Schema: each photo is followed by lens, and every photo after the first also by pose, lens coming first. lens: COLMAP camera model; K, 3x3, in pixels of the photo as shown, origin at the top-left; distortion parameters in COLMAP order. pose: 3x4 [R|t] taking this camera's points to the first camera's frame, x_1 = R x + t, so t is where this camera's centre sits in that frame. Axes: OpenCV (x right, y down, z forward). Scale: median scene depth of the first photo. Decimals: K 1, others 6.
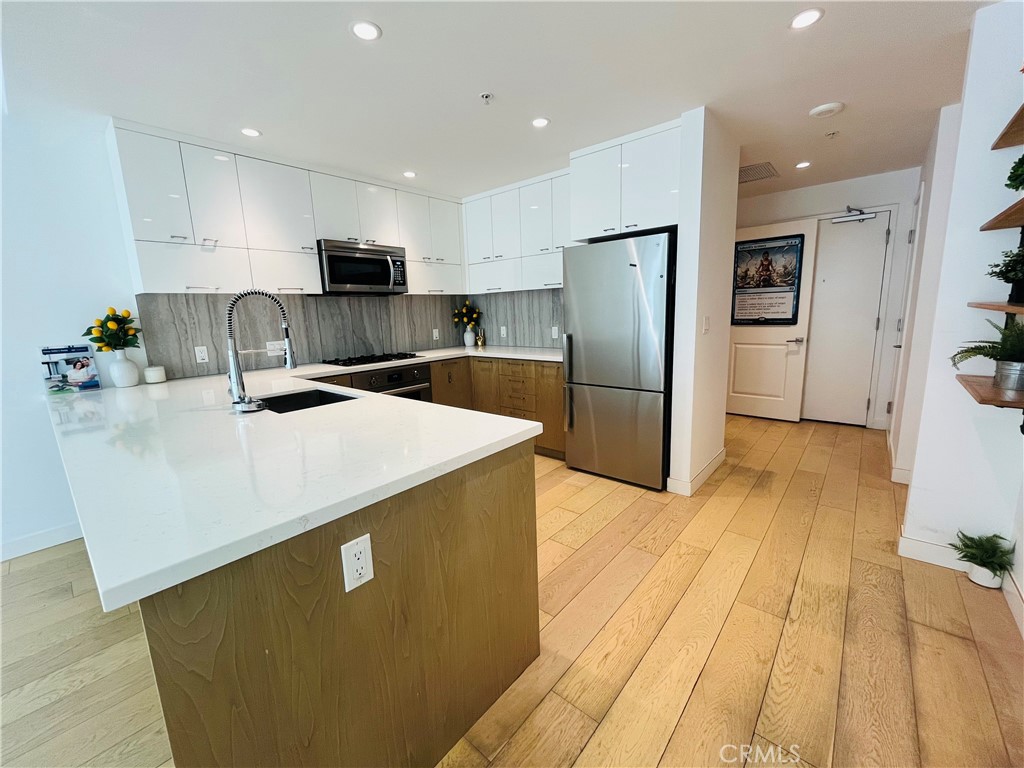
lens RADIAL K [[413.3, 0, 512.1], [0, 413.3, 382.2], [0, 0, 1]] dist [-0.003201, -0.000224]
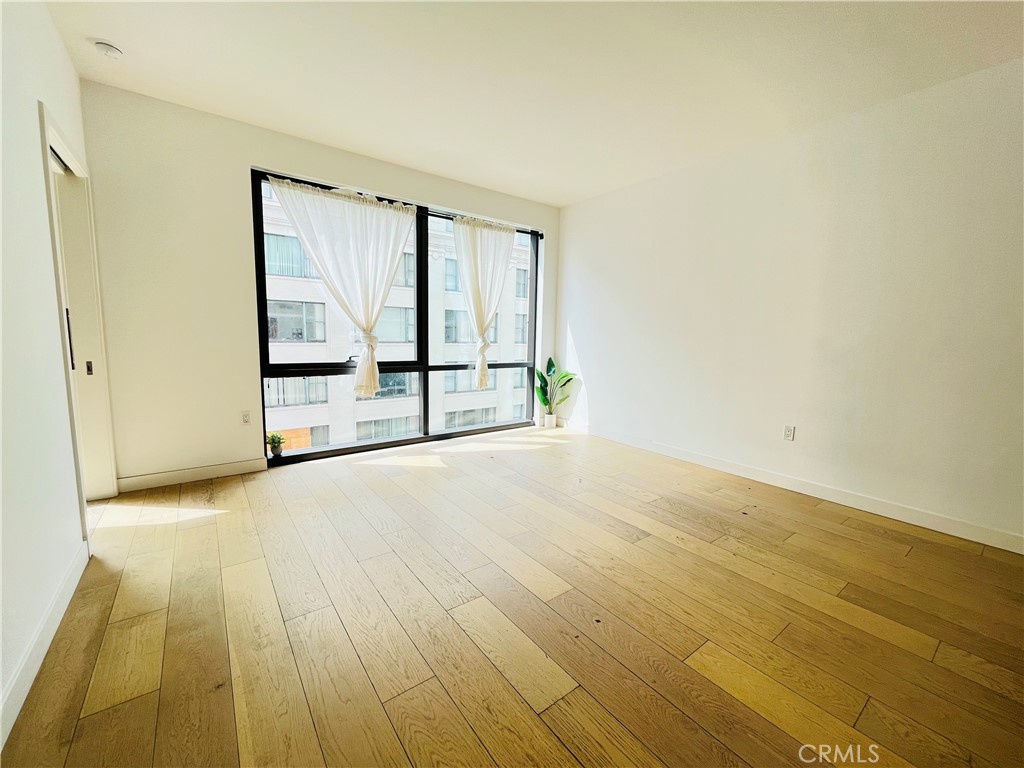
lens RADIAL K [[413.3, 0, 504.6], [0, 413.3, 384.5], [0, 0, 1]] dist [-0.003201, -0.000224]
pose [[-0.218308, 0.147736, -0.964632, -0.016791], [-0.182547, 0.964845, 0.189081, 0.046619], [0.958654, 0.217368, -0.183664, -0.036893]]
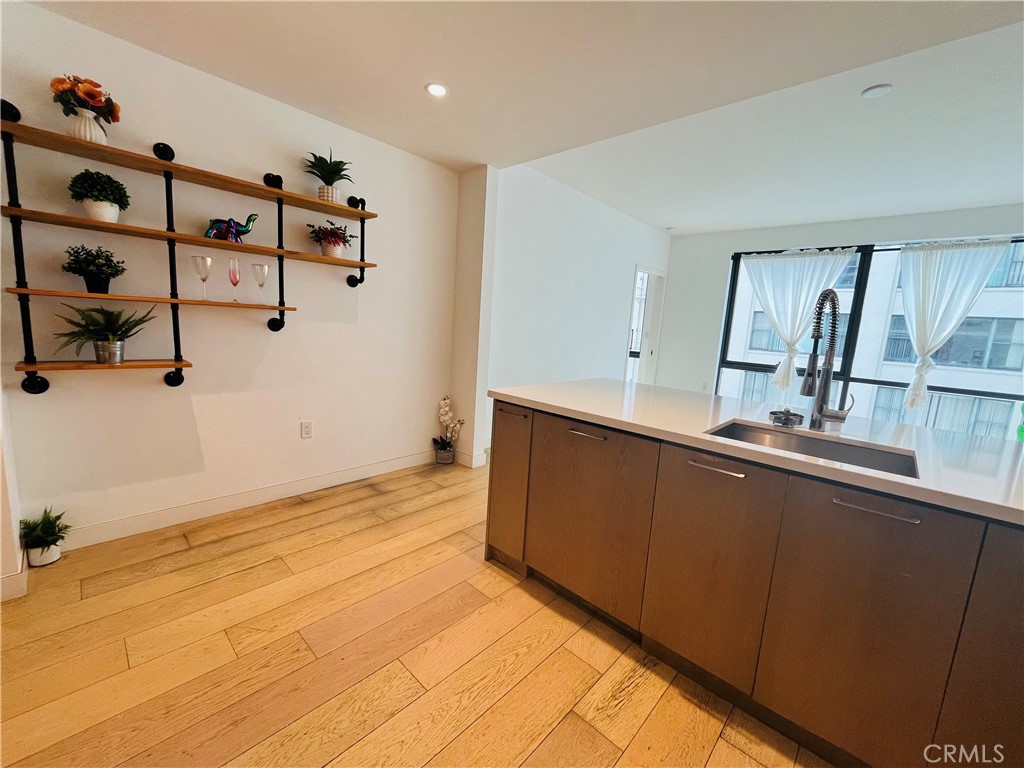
lens RADIAL K [[413.3, 0, 508.2], [0, 413.3, 381.0], [0, 0, 1]] dist [-0.003201, -0.000224]
pose [[-0.998529, -0.030959, 0.044504, -0.026818], [-0.015766, 0.951257, 0.307997, -0.163484], [-0.051870, 0.306842, -0.950346, 1.033710]]
